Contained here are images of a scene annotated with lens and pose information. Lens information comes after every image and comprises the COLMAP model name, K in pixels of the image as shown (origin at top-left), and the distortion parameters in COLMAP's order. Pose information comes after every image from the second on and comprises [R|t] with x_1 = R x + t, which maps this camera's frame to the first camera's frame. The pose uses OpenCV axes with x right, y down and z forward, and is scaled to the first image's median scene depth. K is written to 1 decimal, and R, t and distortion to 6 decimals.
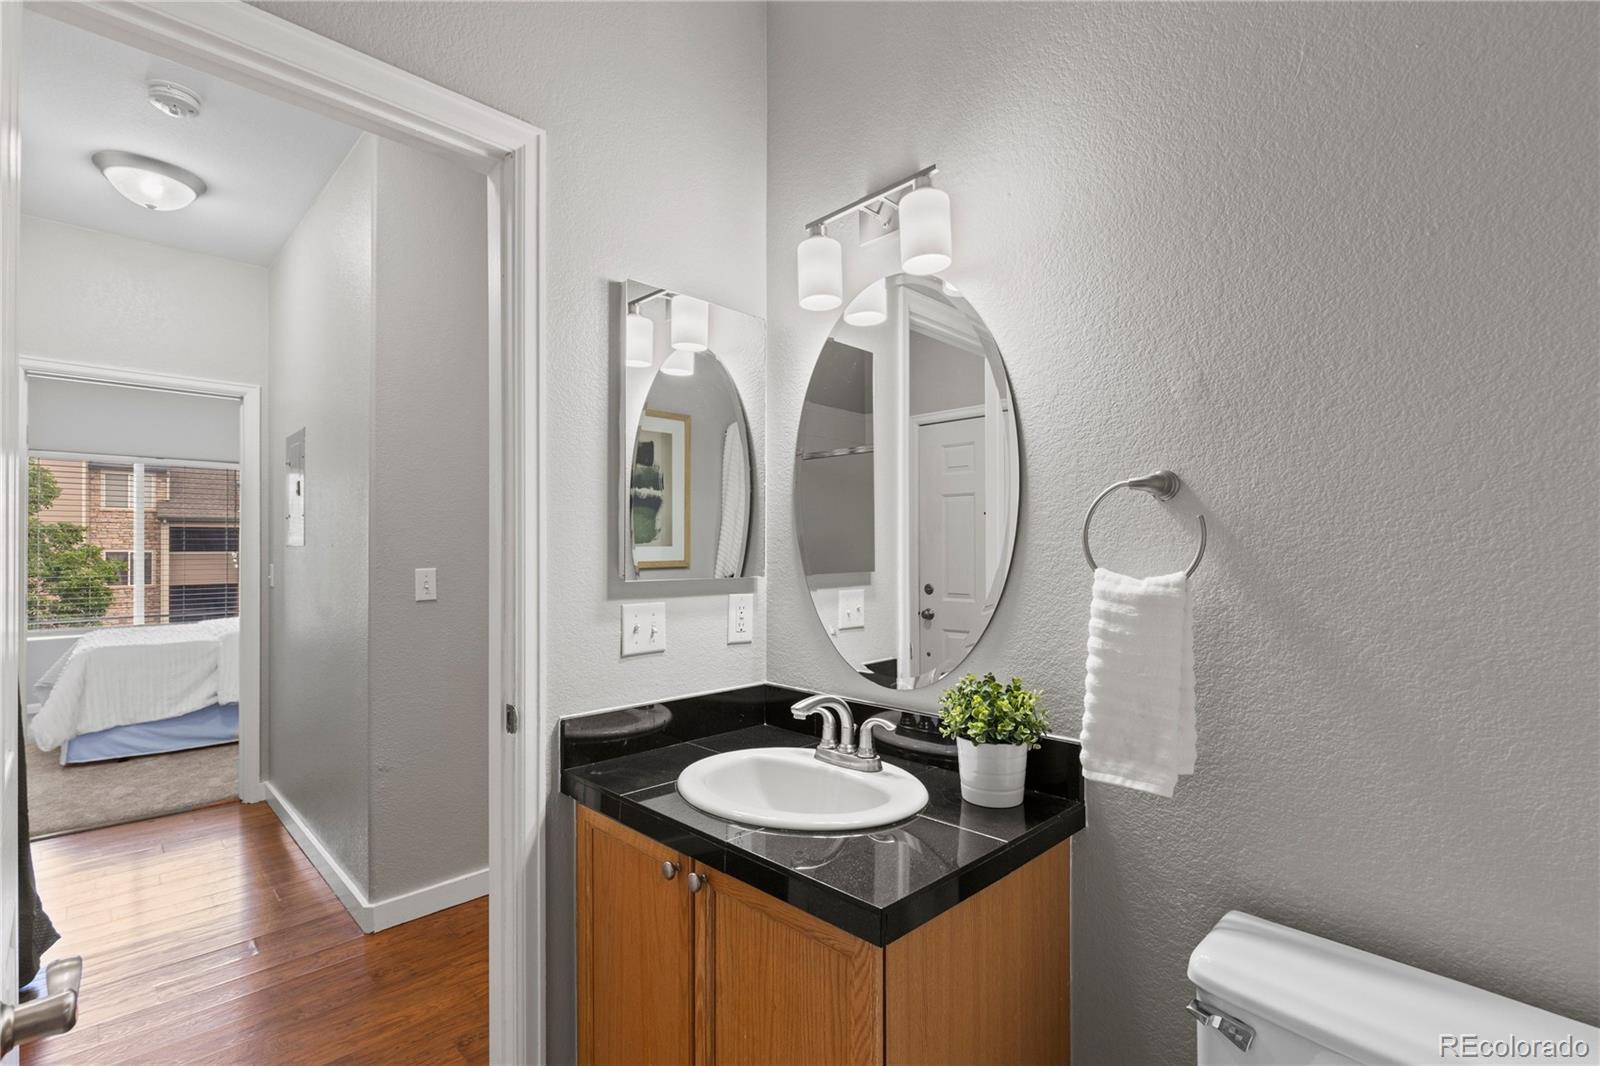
lens RADIAL K [[725.7, 0, 804.0], [0, 725.7, 549.7], [0, 0, 1]] dist [0.003751, -0.001153]
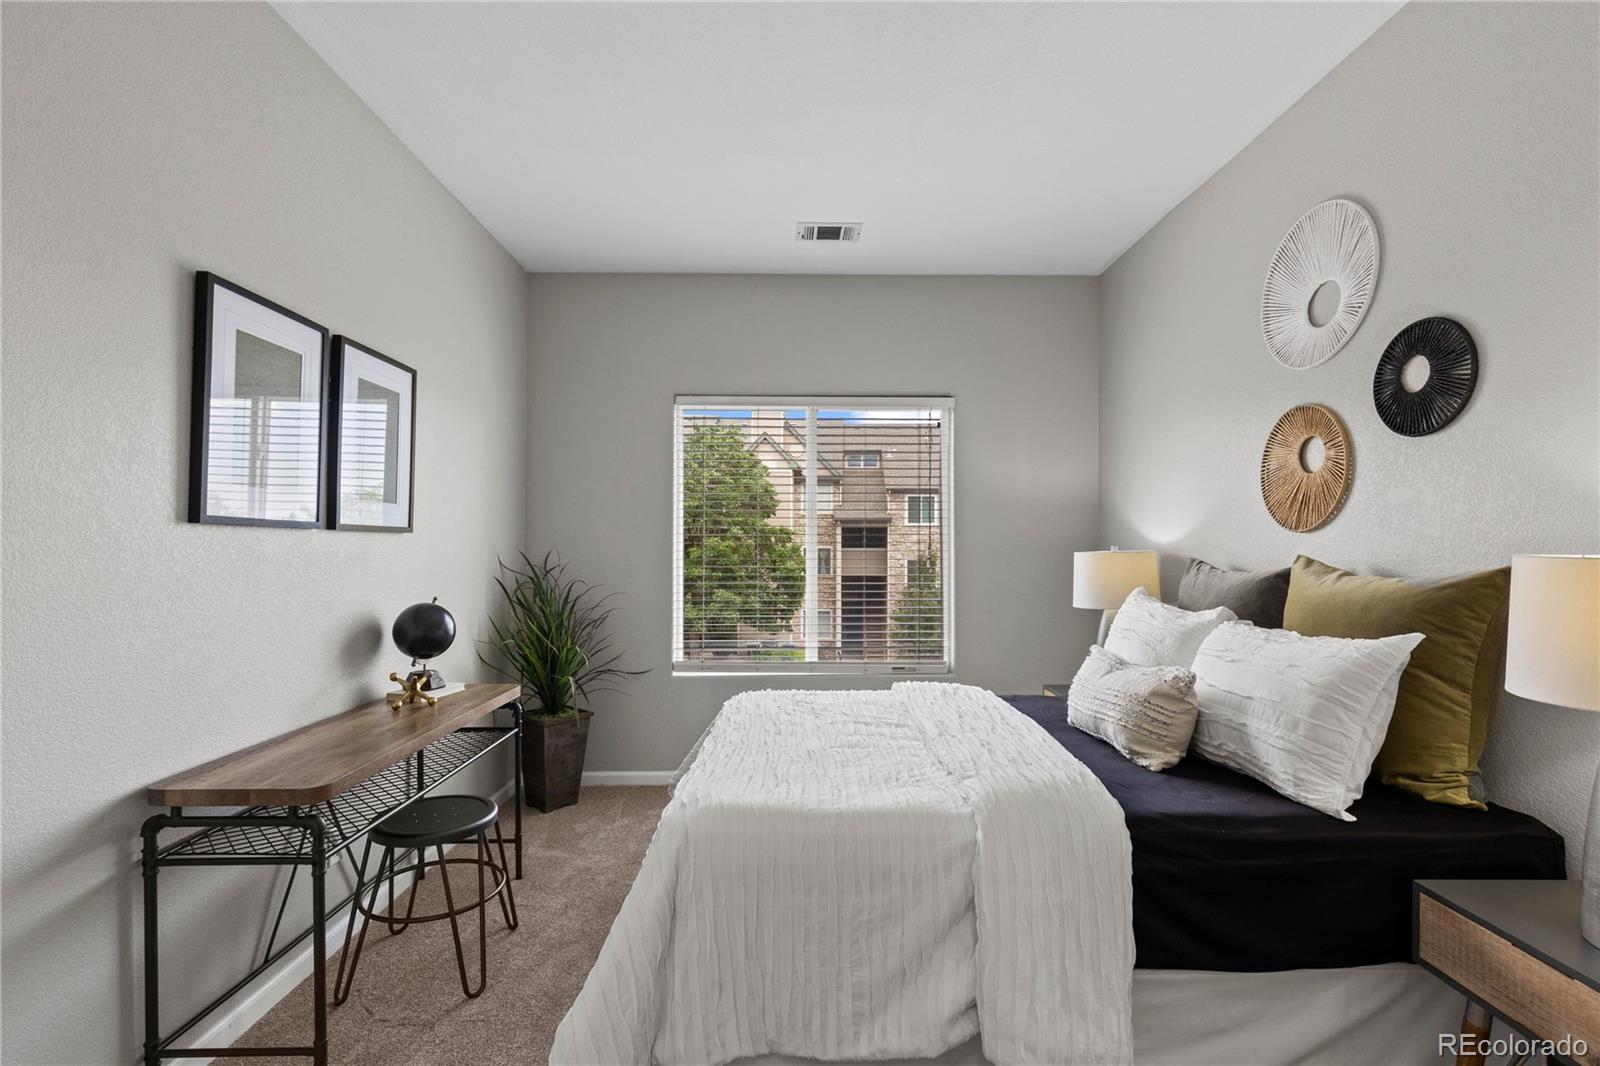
lens RADIAL K [[725.7, 0, 802.5], [0, 725.7, 534.5], [0, 0, 1]] dist [0.003751, -0.001153]
pose [[0.717637, -0.010909, -0.696332, -0.510053], [-0.001558, 0.999850, -0.017270, 0.003959], [0.696416, 0.013478, 0.717512, 0.576391]]
